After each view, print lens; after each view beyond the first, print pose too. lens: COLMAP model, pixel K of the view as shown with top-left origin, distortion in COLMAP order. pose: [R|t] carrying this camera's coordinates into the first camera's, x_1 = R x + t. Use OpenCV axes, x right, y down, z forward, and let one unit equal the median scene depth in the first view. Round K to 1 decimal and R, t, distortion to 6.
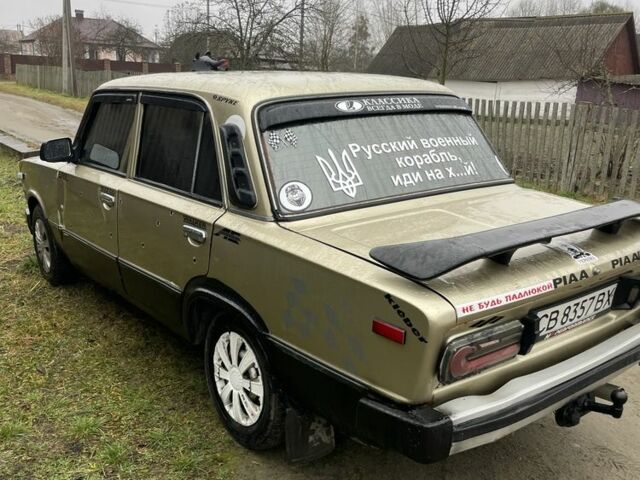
lens RADIAL K [[722.2, 0, 320.8], [0, 722.2, 240.8], [0, 0, 1]] dist [-0.028921, 0.000000]
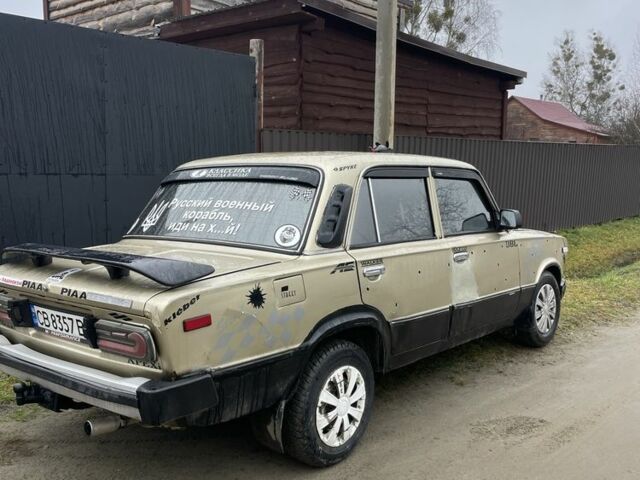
lens RADIAL K [[697.5, 0, 320.5], [0, 697.5, 239.1], [0, 0, 1]] dist [0.129499, 0.000000]
pose [[0.129884, 0.096509, -0.986821, 1.353114], [-0.209541, 0.975445, 0.067817, -0.192730], [0.969135, 0.197971, 0.146917, 0.993018]]
